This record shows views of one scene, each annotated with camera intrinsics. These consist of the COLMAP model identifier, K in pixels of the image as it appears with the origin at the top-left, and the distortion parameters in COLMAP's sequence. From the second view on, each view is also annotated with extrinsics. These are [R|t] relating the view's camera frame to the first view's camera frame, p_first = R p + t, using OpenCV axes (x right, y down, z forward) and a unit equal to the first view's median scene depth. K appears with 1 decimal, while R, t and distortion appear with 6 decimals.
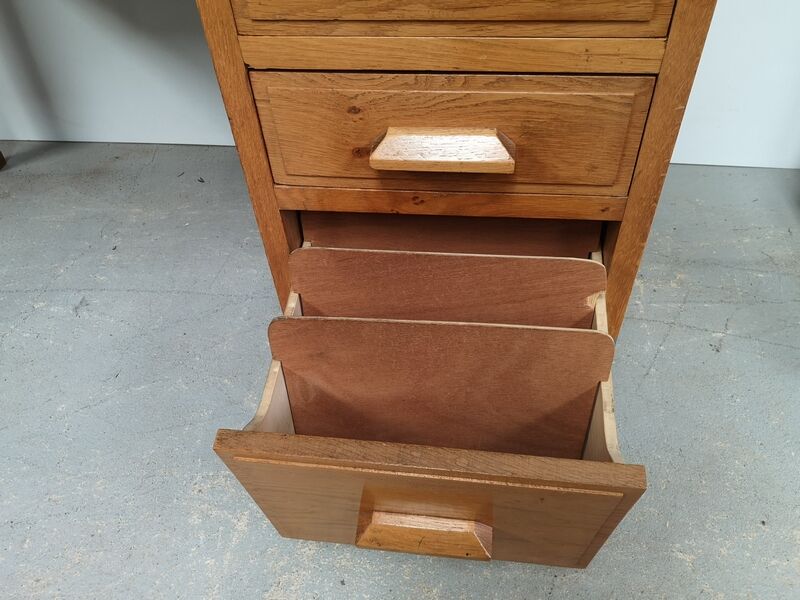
lens RADIAL K [[651.2, 0, 402.0], [0, 651.2, 302.9], [0, 0, 1]] dist [0.038457, -0.078275]
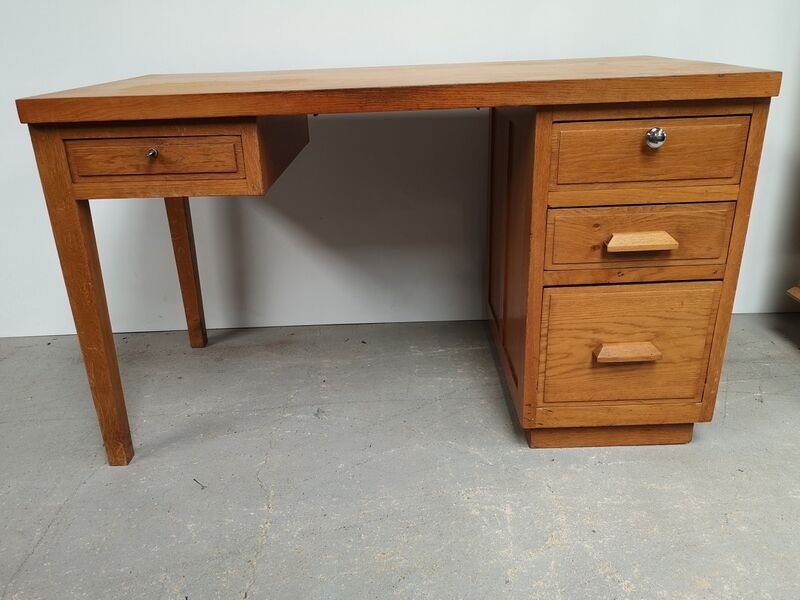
lens RADIAL K [[651.2, 0, 402.0], [0, 651.2, 302.9], [0, 0, 1]] dist [0.038457, -0.078275]
pose [[0.990970, -0.037644, 0.128691, -0.881861], [0.086164, 0.914161, -0.396087, 0.640072], [-0.102734, 0.403599, 0.909150, -0.661852]]
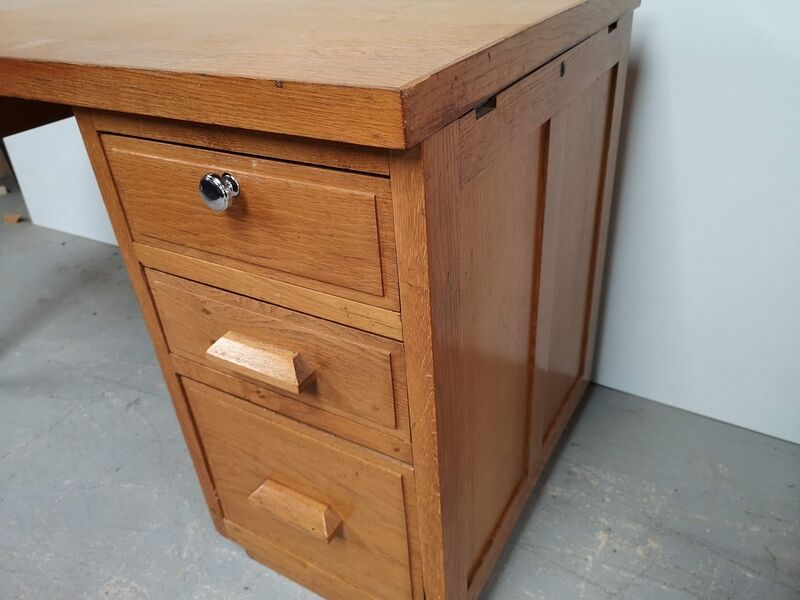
lens RADIAL K [[631.9, 0, 400.0], [0, 631.9, 300.0], [0, 0, 1]] dist [0.044030, -0.053150]
pose [[0.915170, 0.202997, -0.348217, 0.613657], [-0.277660, 0.943748, -0.179566, -0.186385], [0.292178, 0.261020, 0.920055, 0.007353]]
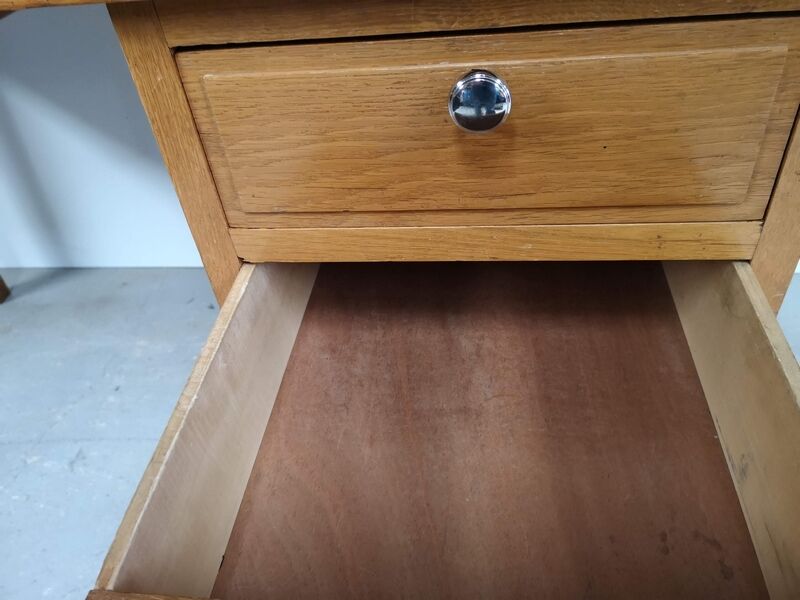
lens RADIAL K [[631.9, 0, 400.0], [0, 631.9, 300.0], [0, 0, 1]] dist [0.044030, -0.053150]
pose [[0.998997, -0.036882, -0.025393, -0.013934], [0.033947, 0.993610, -0.107646, -0.192996], [0.029201, 0.106676, 0.993865, 0.184185]]
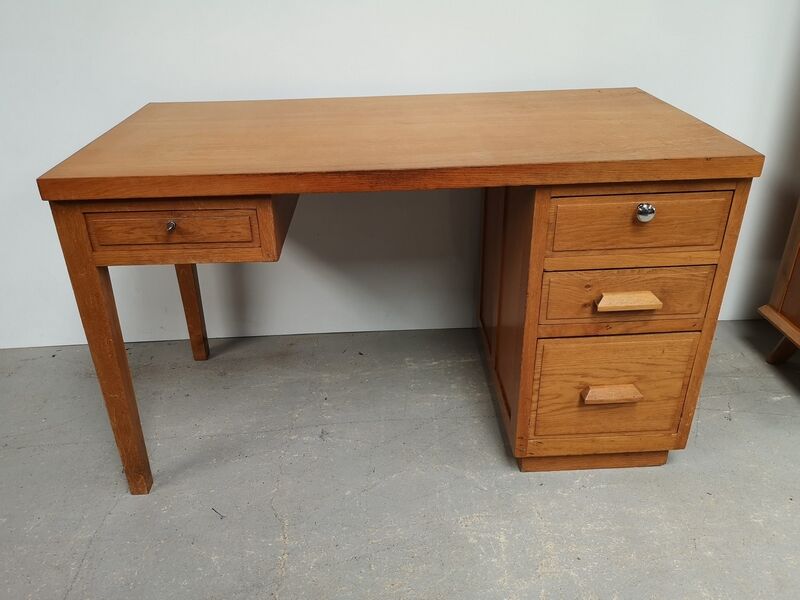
lens RADIAL K [[651.2, 0, 402.0], [0, 651.2, 302.9], [0, 0, 1]] dist [0.038457, -0.078275]
pose [[0.985319, -0.055608, 0.161416, -0.976176], [0.102917, 0.947833, -0.301698, 0.336312], [-0.136218, 0.313881, 0.939640, -0.911028]]
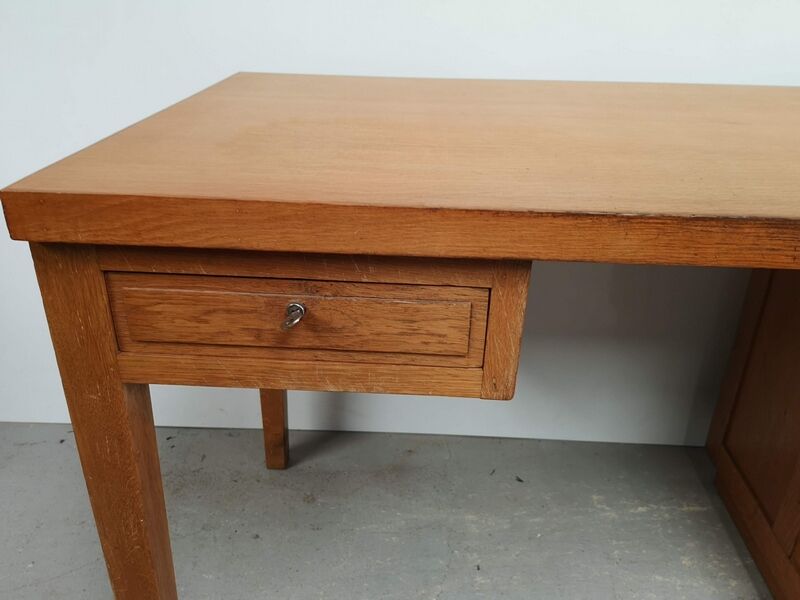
lens RADIAL K [[659.7, 0, 405.8], [0, 659.7, 297.6], [0, 0, 1]] dist [0.047386, -0.097054]
pose [[0.994070, 0.021719, 0.106552, -1.266966], [0.016047, 0.939827, -0.341272, -0.242737], [-0.107552, 0.340958, 0.933906, 0.078047]]
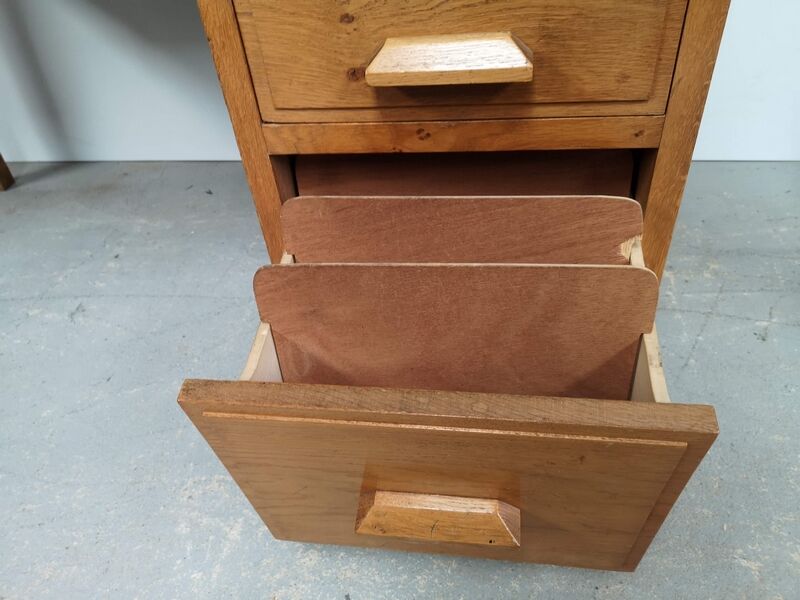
lens RADIAL K [[627.5, 0, 402.4], [0, 627.5, 302.6], [0, 0, 1]] dist [0.052039, -0.061215]
pose [[0.999380, -0.019116, -0.029582, 0.017739], [0.016367, 0.995757, -0.090560, 0.150047], [0.031188, 0.090019, 0.995452, 0.174377]]
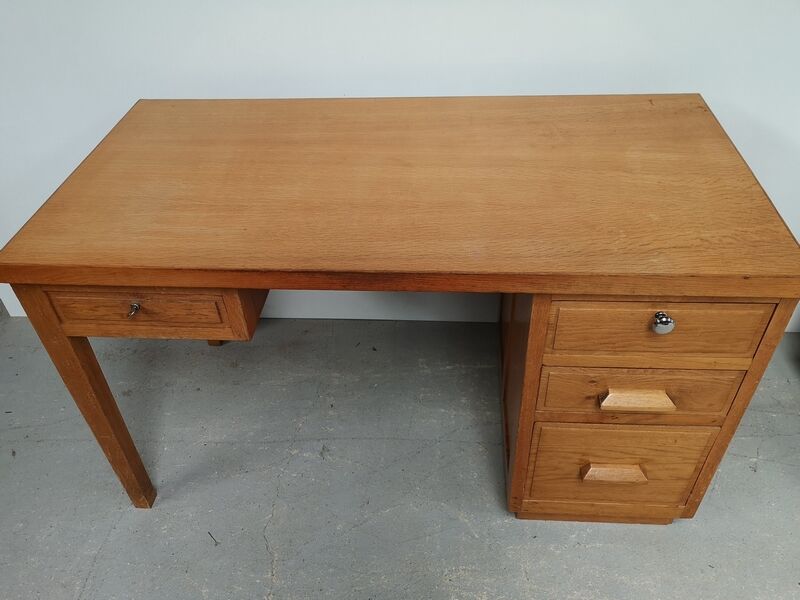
lens RADIAL K [[647.3, 0, 400.1], [0, 647.3, 305.0], [0, 0, 1]] dist [0.035025, -0.070771]
pose [[0.998679, -0.030251, 0.041537, -0.673937], [0.033857, 0.995451, -0.089055, -0.341426], [-0.038654, 0.090344, 0.995160, -0.887201]]
